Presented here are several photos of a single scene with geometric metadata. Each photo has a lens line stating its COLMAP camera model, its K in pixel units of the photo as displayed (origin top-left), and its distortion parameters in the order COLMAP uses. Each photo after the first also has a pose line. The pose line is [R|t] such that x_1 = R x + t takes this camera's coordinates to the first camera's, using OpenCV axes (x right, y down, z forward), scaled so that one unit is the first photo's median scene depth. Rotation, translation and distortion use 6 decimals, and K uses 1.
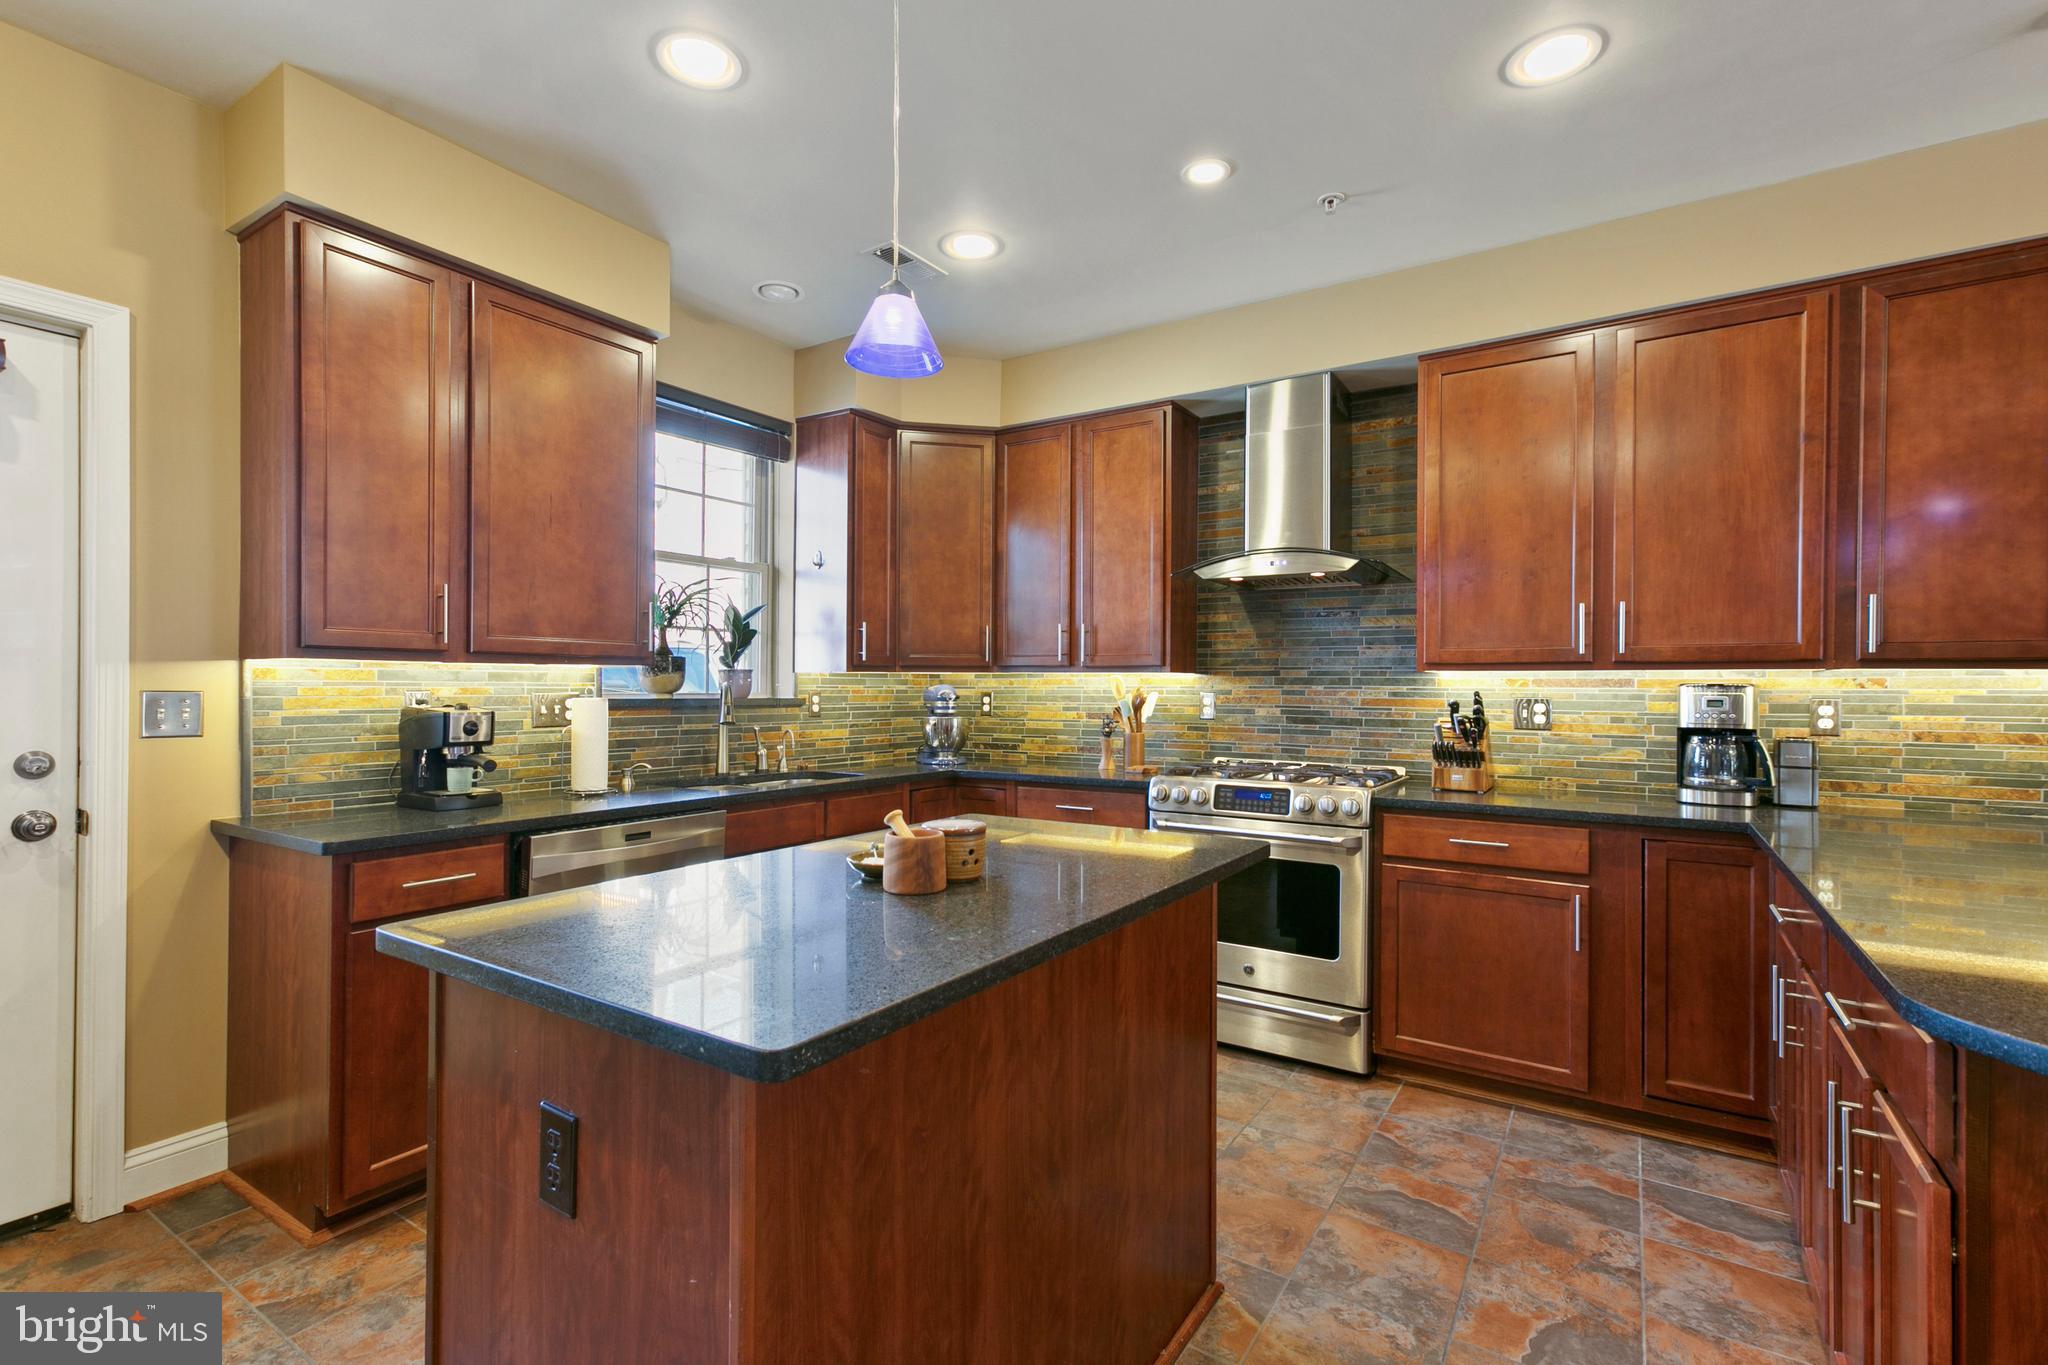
lens RADIAL K [[929.5, 0, 1022.7], [0, 929.5, 687.0], [0, 0, 1]] dist [0.002027, 0.003504]
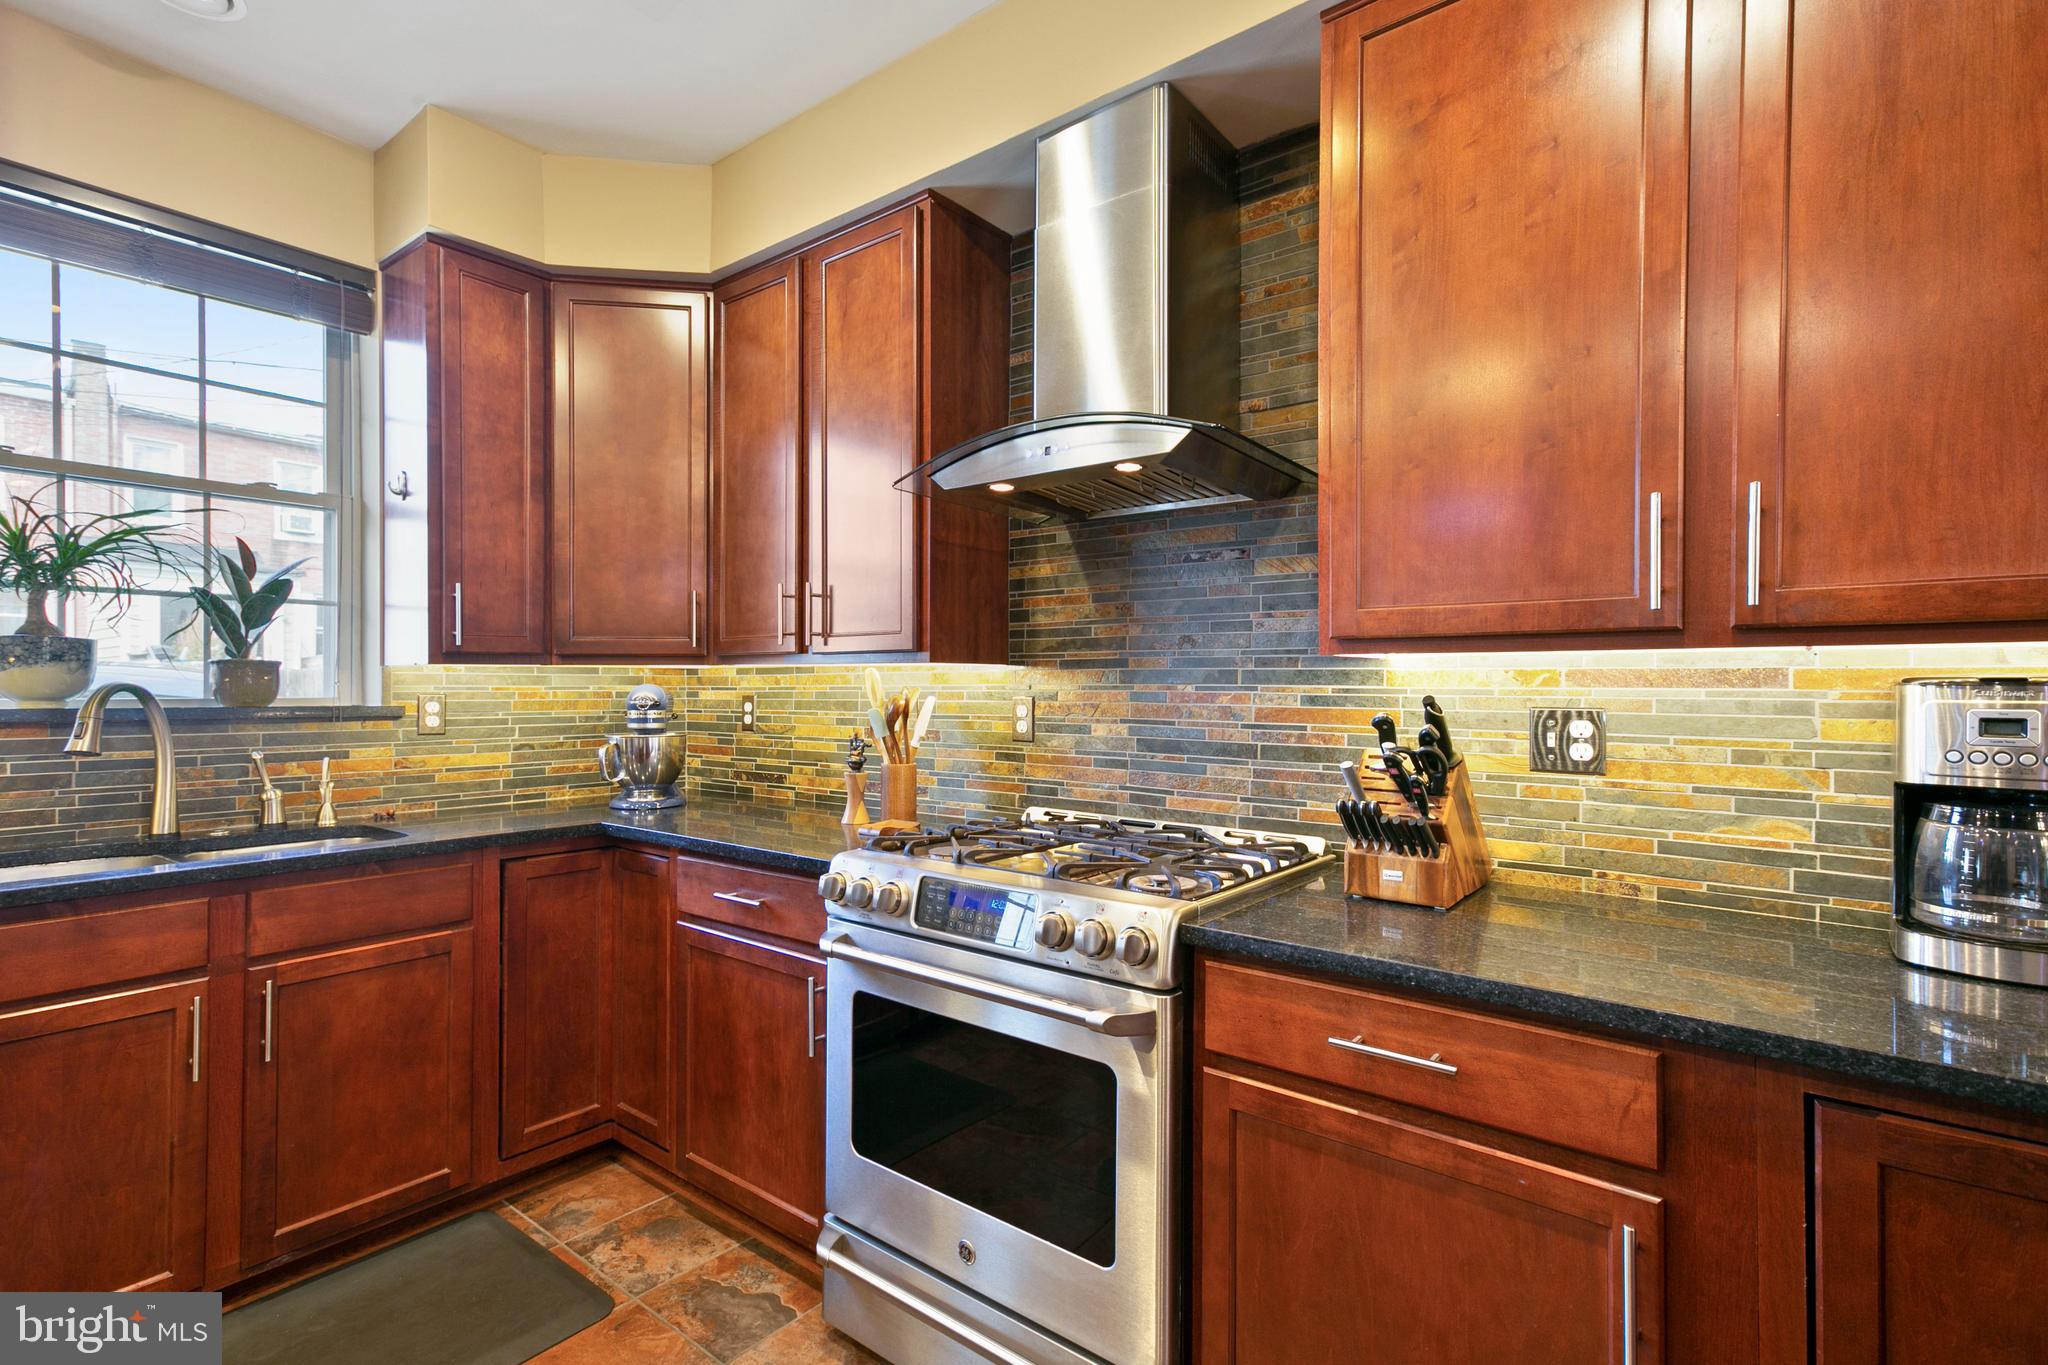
lens RADIAL K [[960.9, 0, 1033.8], [0, 960.9, 688.7], [0, 0, 1]] dist [0.014544, 0.002365]
pose [[0.996181, -0.001830, -0.087288, 0.291534], [0.002090, 0.999994, 0.002889, -0.000931], [0.087282, -0.003060, 0.996179, 0.435340]]
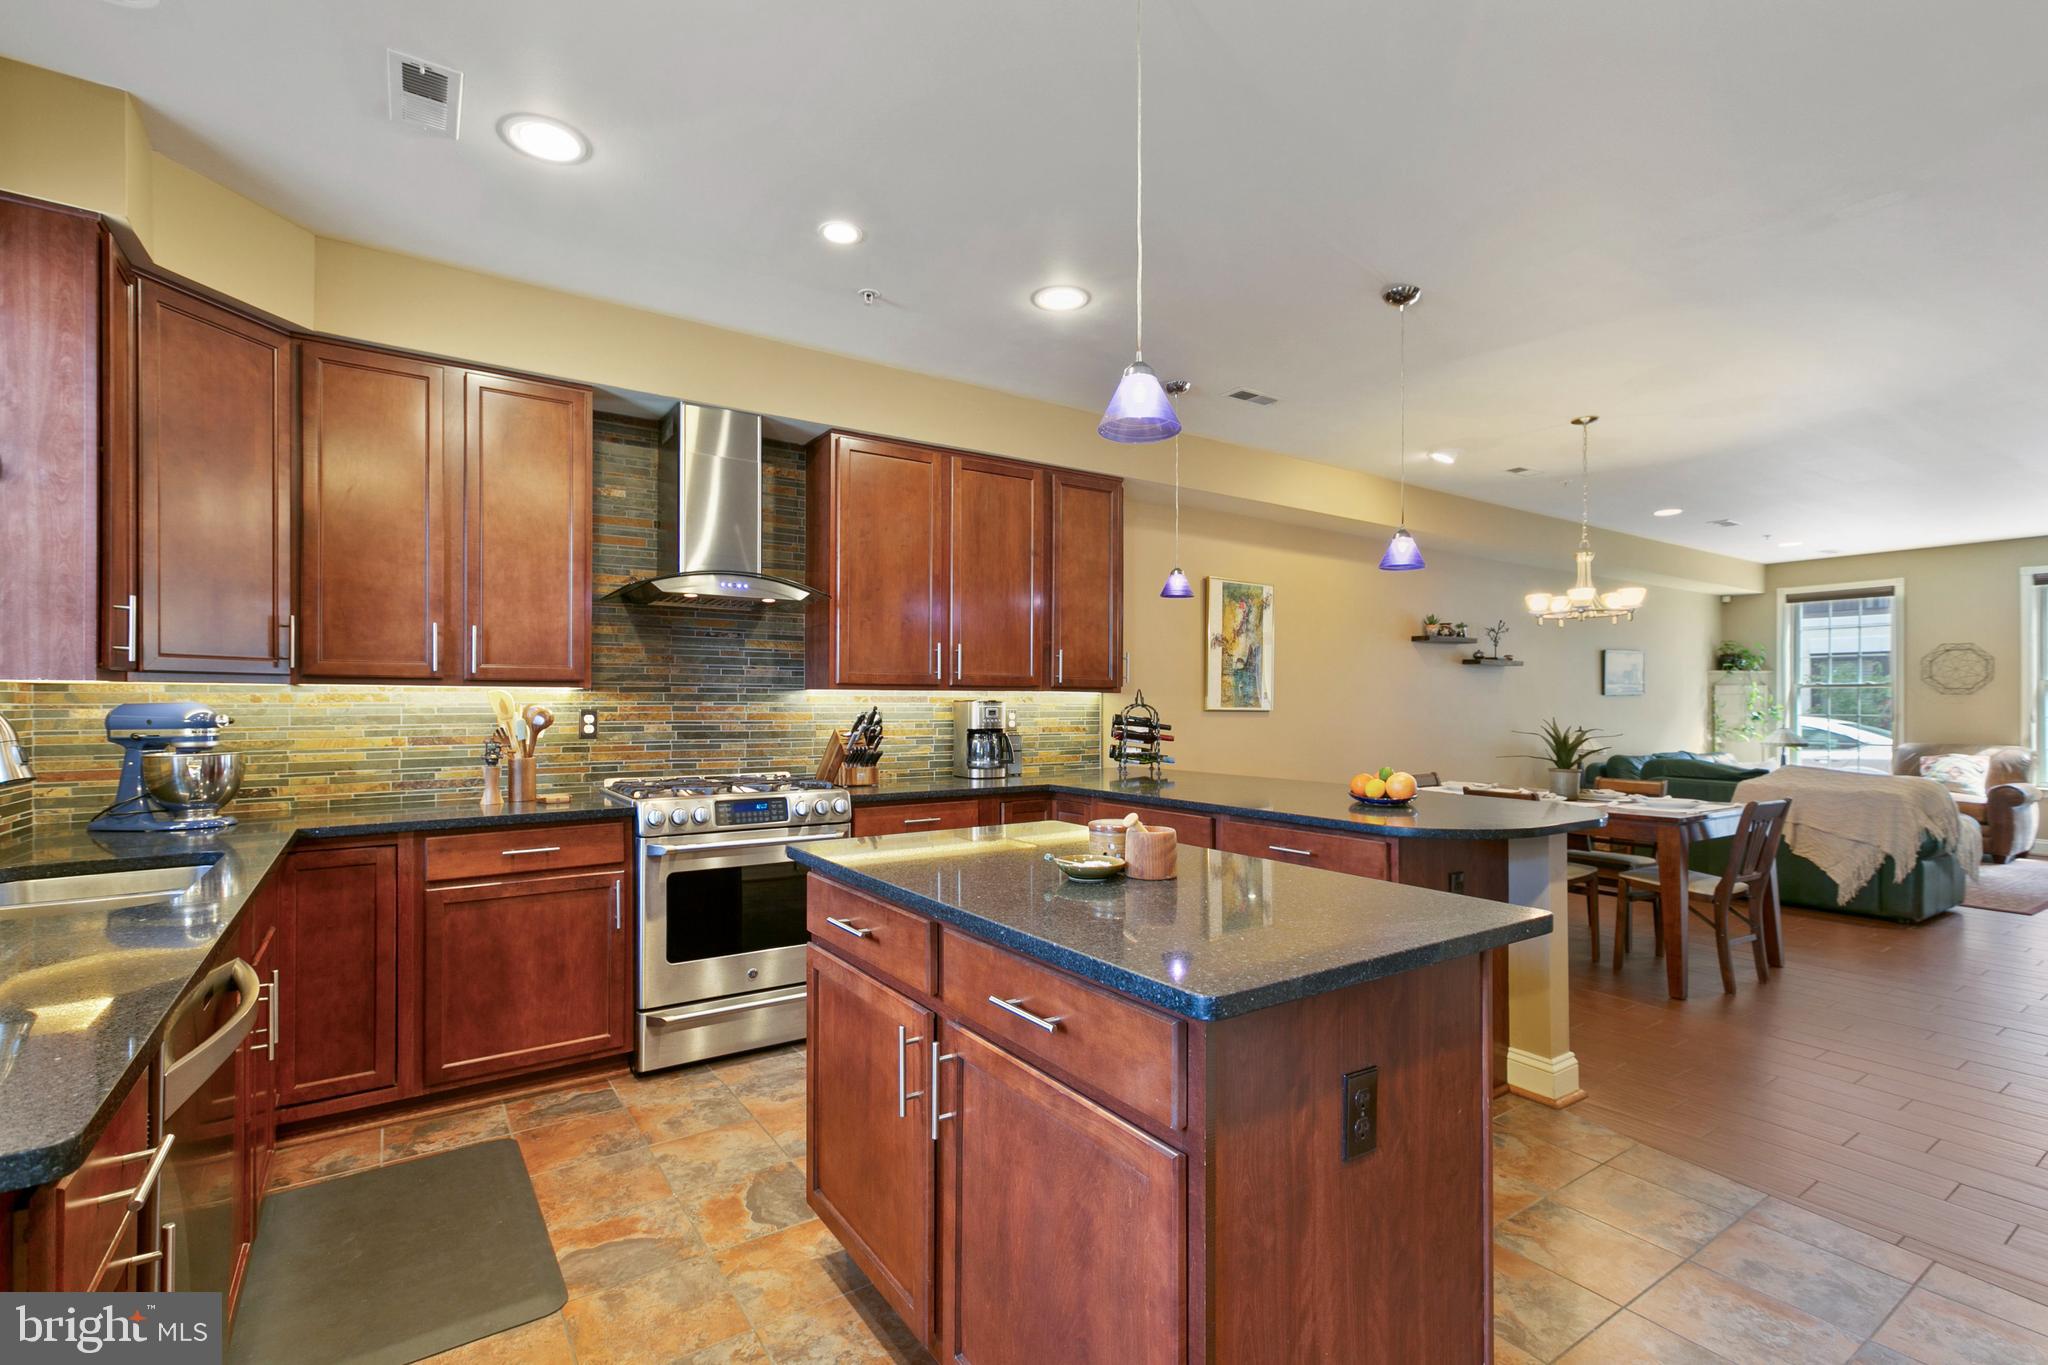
lens RADIAL K [[929.5, 0, 1005.7], [0, 929.5, 699.5], [0, 0, 1]] dist [0.002027, 0.003504]
pose [[0.390115, -0.002009, 0.920764, -0.545390], [0.000855, 0.999998, 0.001819, -0.006027], [-0.920766, 0.000078, 0.390116, 0.296433]]
